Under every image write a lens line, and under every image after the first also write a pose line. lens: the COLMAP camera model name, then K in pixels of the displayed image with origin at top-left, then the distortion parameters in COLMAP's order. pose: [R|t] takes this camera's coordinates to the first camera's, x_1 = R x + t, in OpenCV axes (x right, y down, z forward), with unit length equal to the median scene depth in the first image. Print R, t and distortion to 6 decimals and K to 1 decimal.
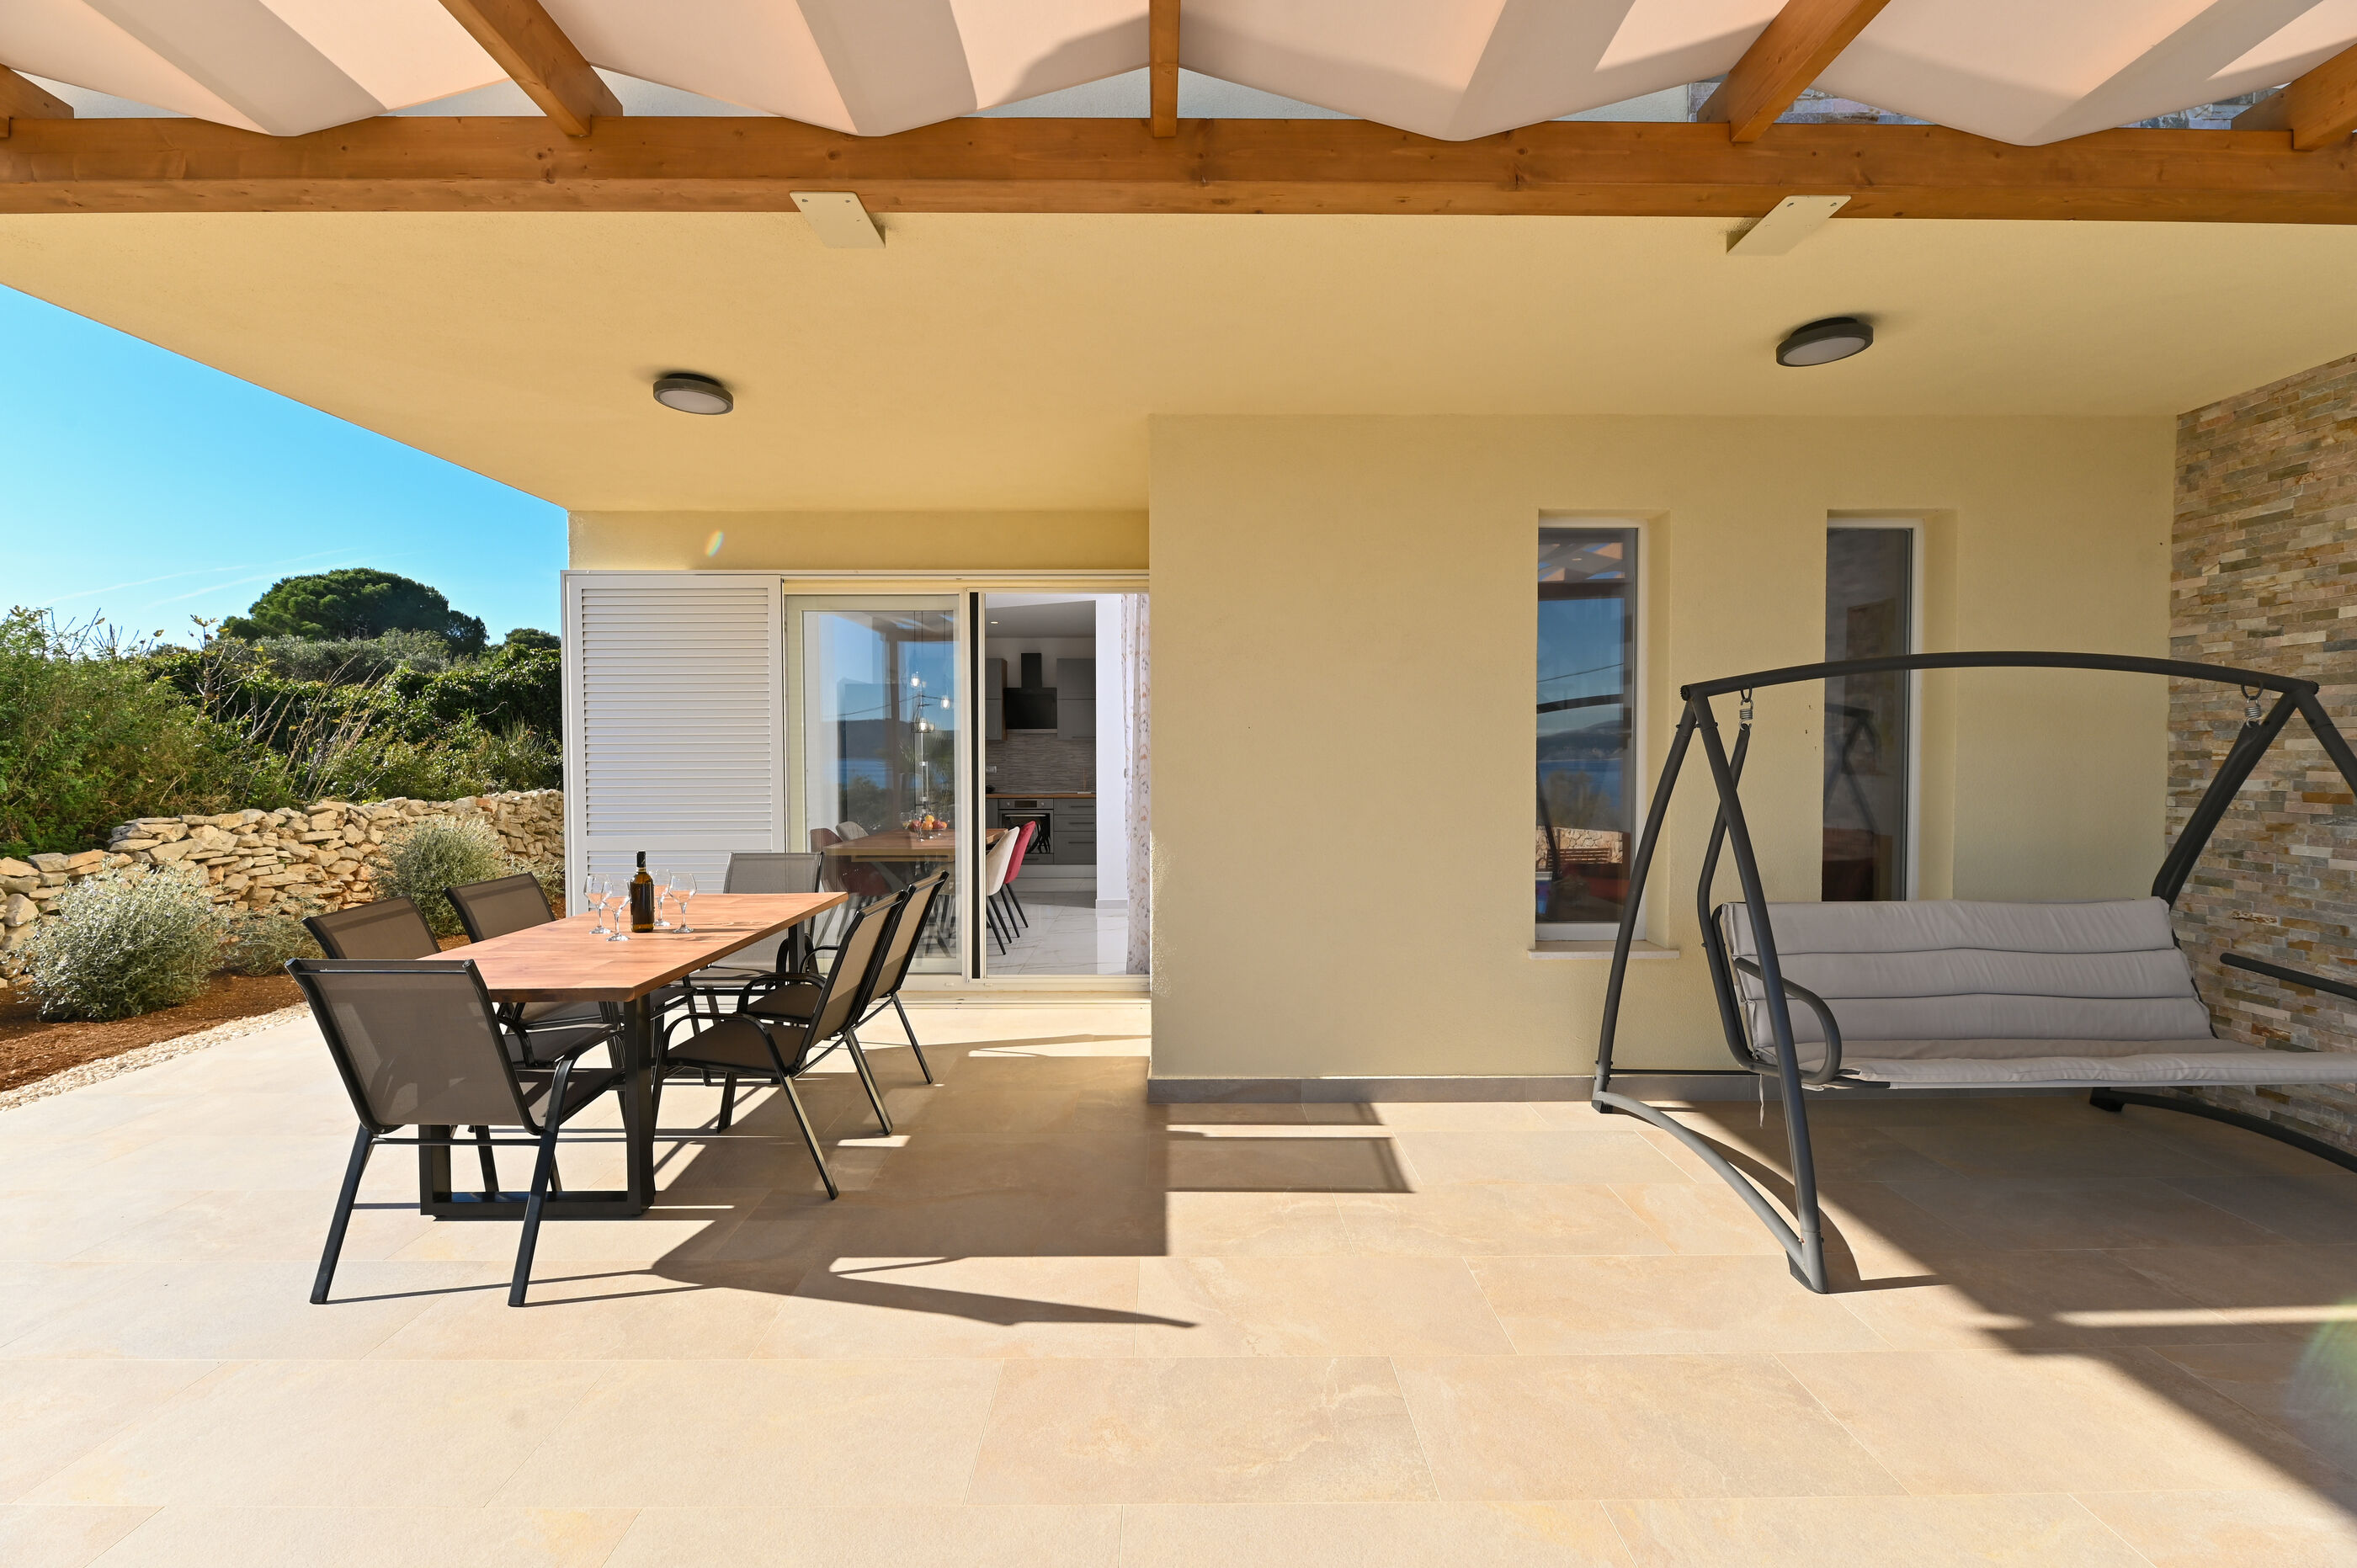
lens RADIAL K [[996.0, 0, 1170.7], [0, 996.0, 781.8], [0, 0, 1]] dist [-0.004809, -0.001290]
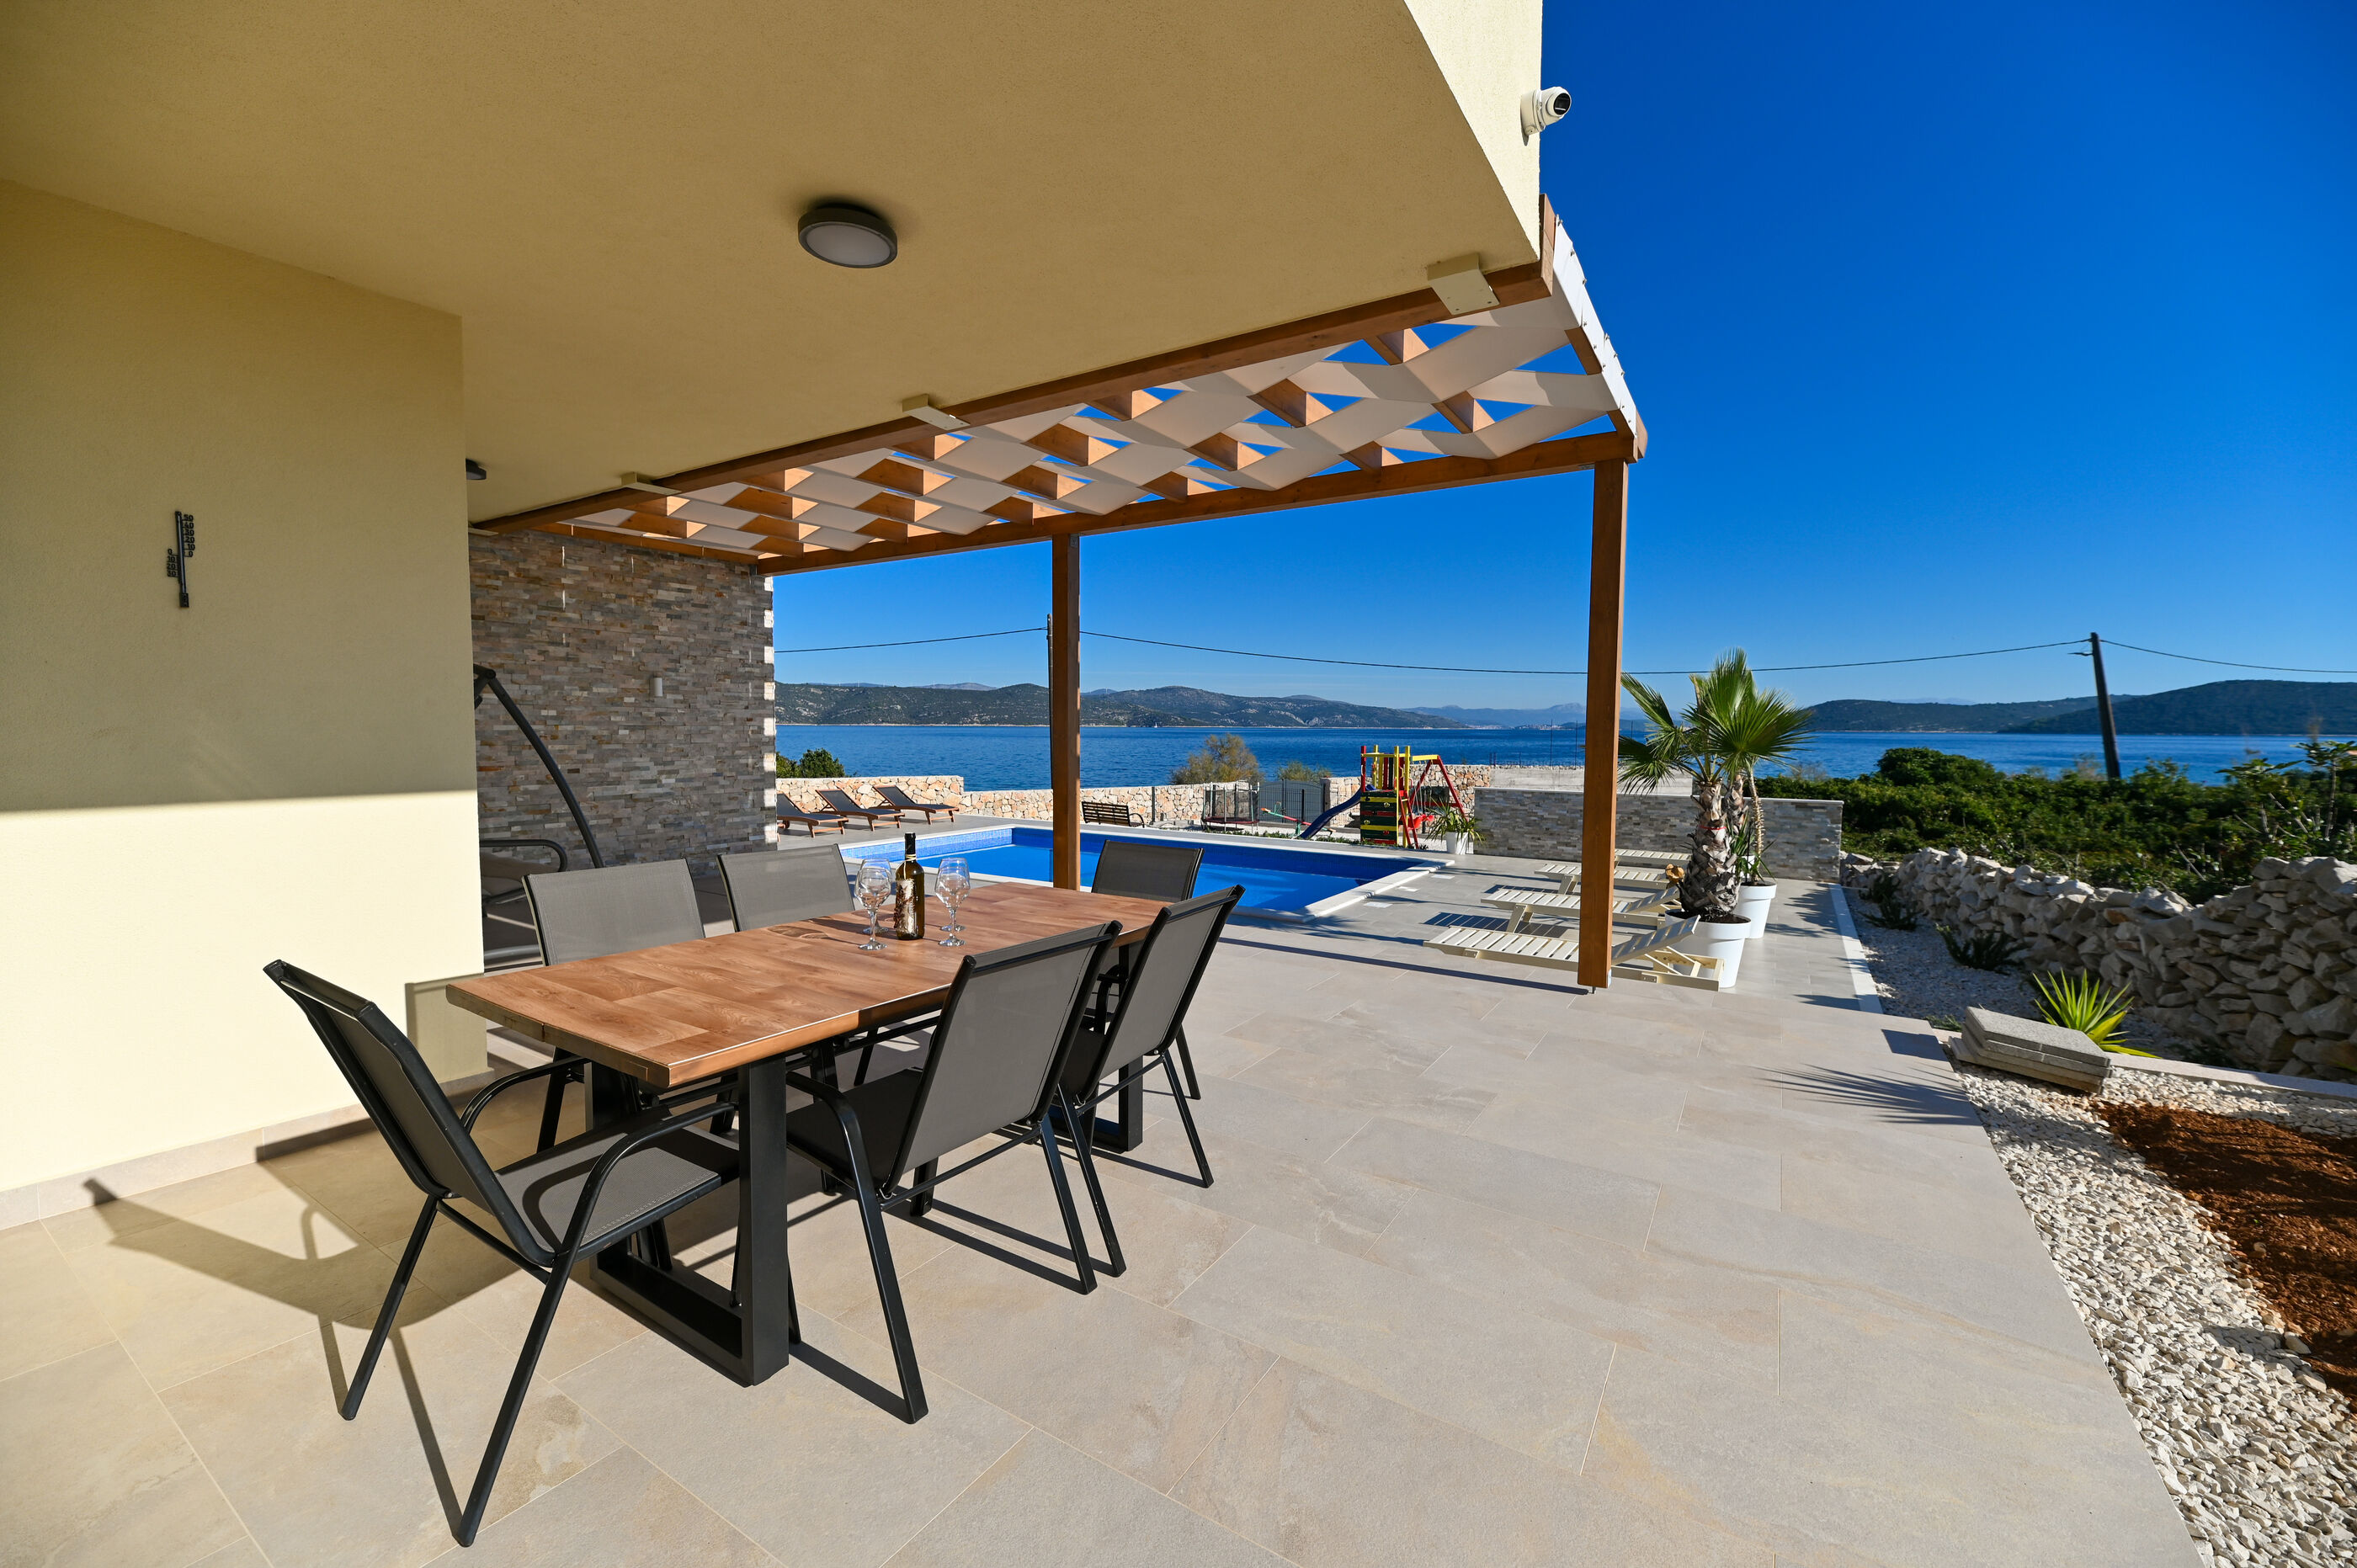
lens RADIAL K [[945.6, 0, 1184.7], [0, 945.6, 777.3], [0, 0, 1]] dist [-0.001461, -0.002918]
pose [[-0.839857, -0.032295, 0.541847, -1.027435], [0.006642, 0.997542, 0.069750, -0.020923], [-0.542768, 0.062179, -0.837578, 1.389858]]
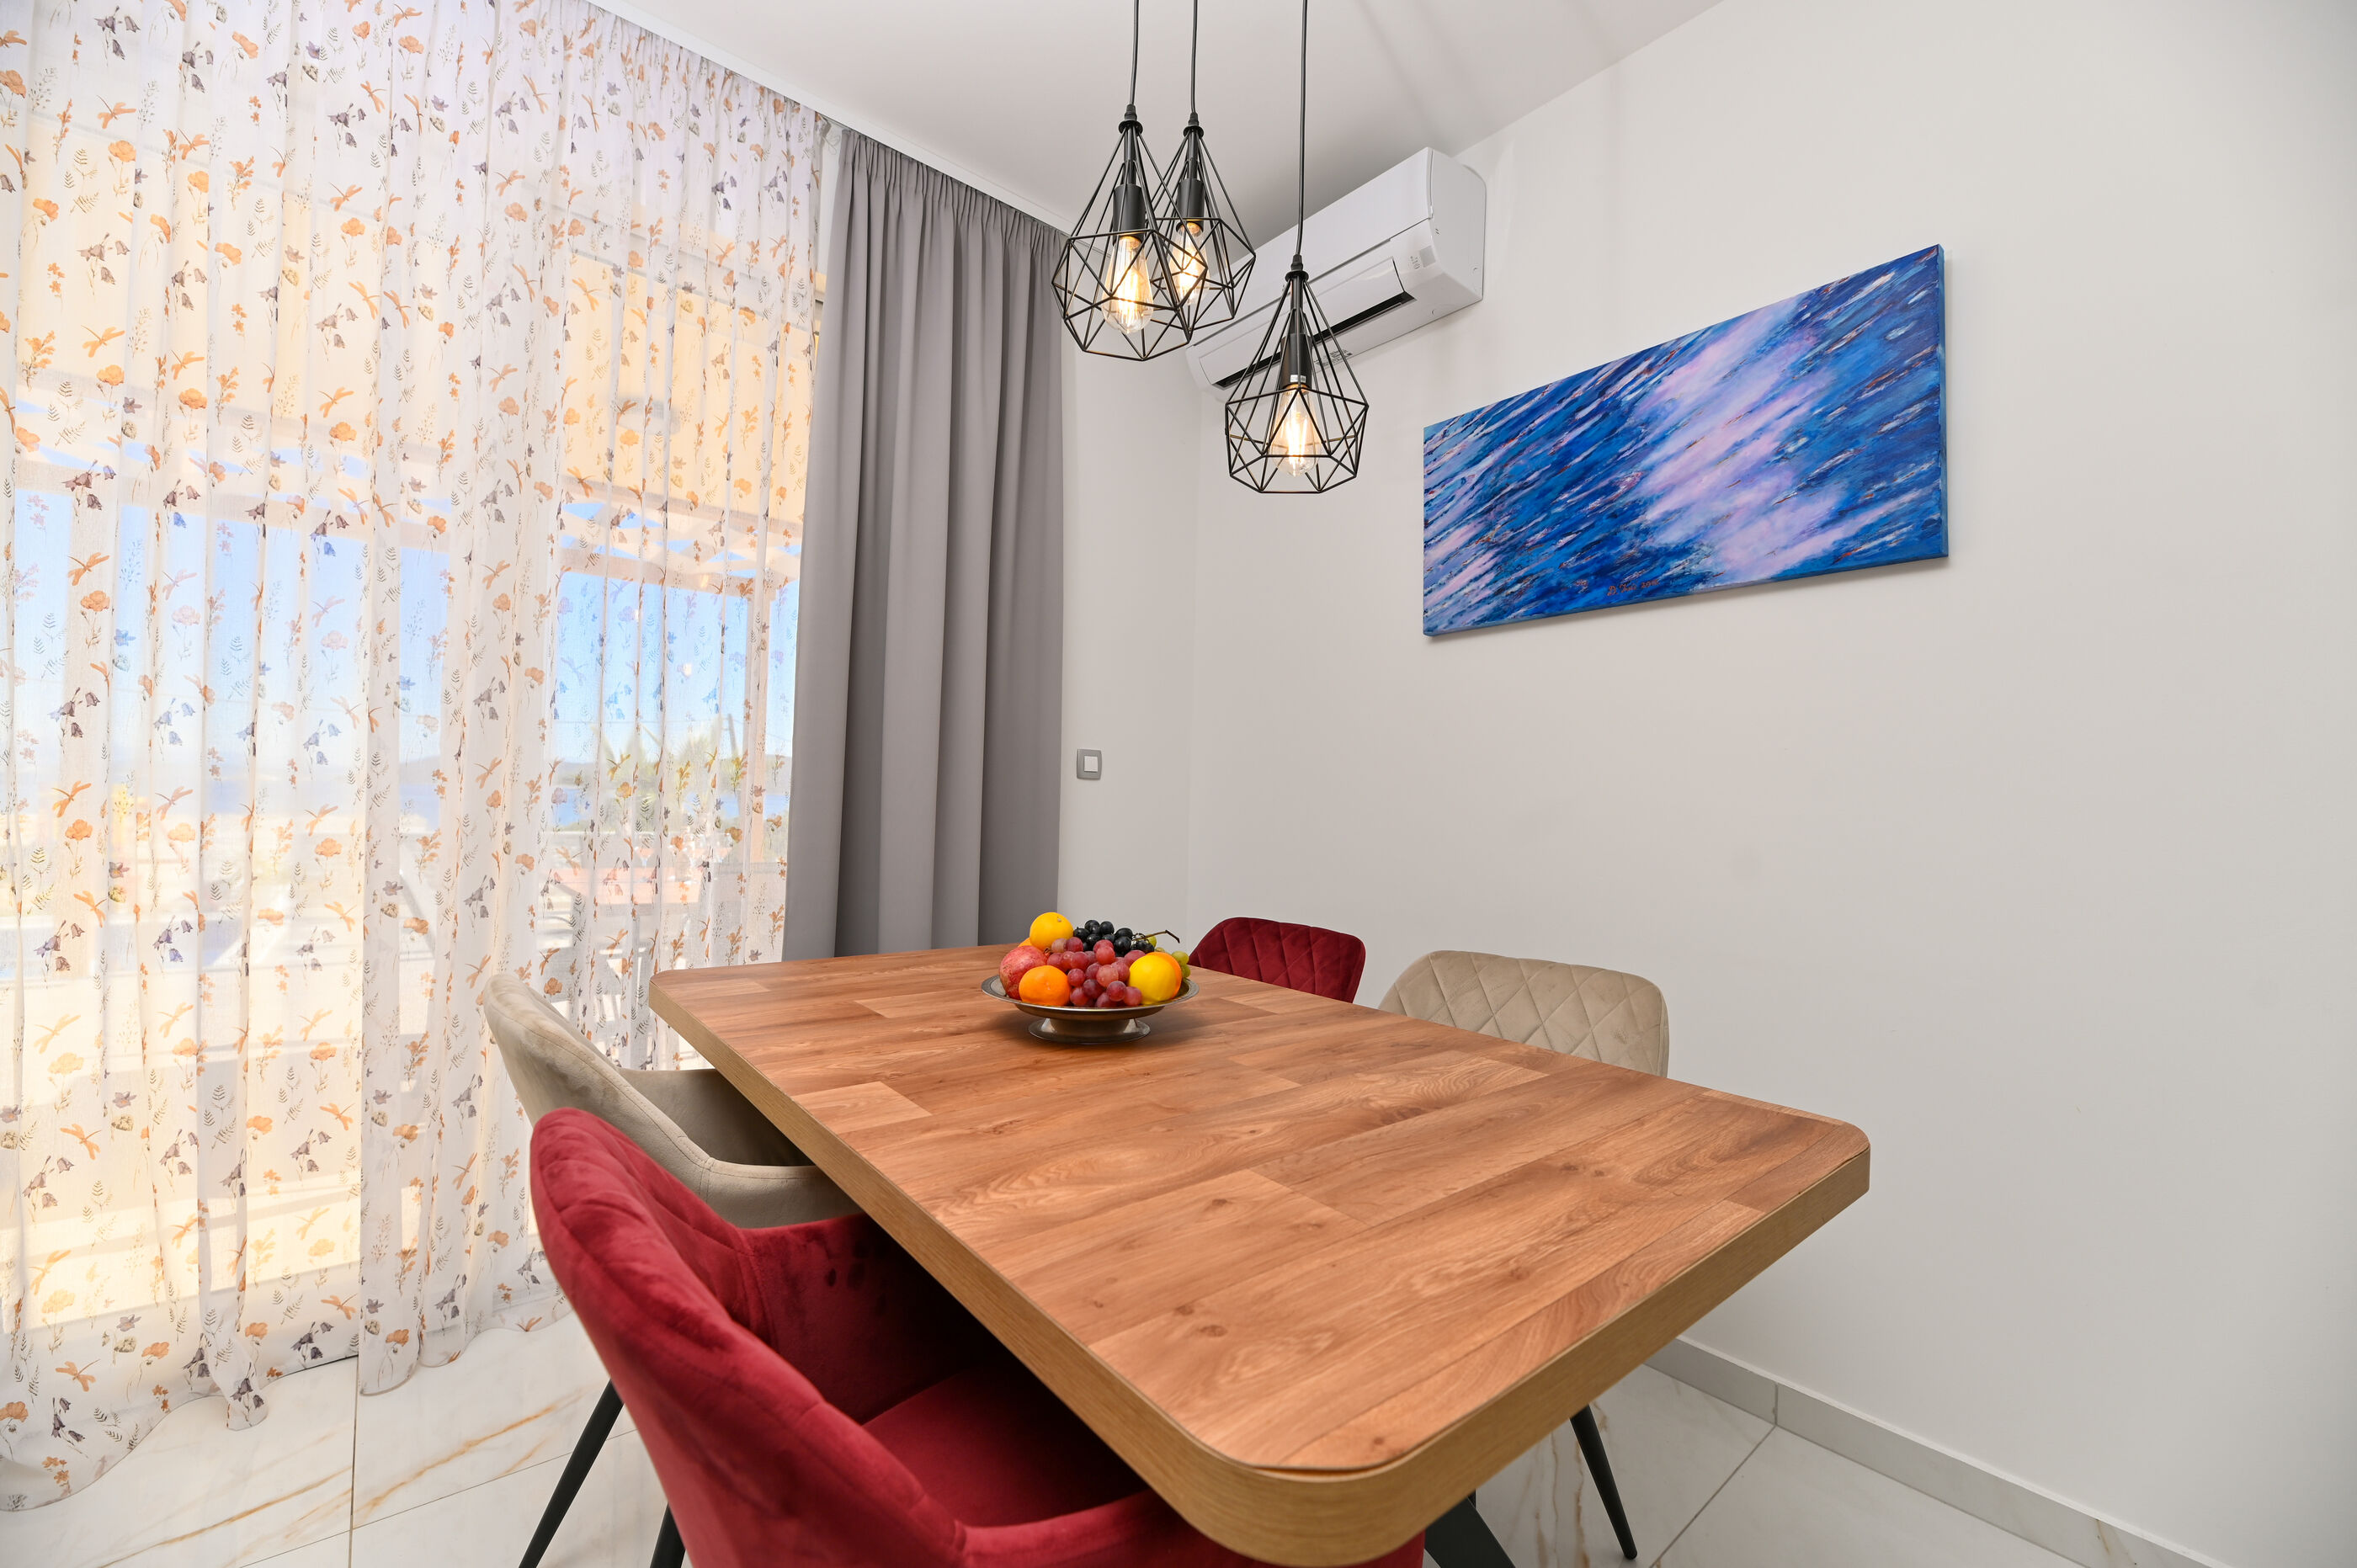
lens RADIAL K [[945.6, 0, 1177.5], [0, 945.6, 783.6], [0, 0, 1]] dist [-0.001461, -0.002918]
pose [[-0.774949, -0.035874, -0.631005, -0.308772], [-0.042244, 0.999095, -0.004919, 0.053498], [0.630611, 0.022844, -0.775763, 1.141533]]
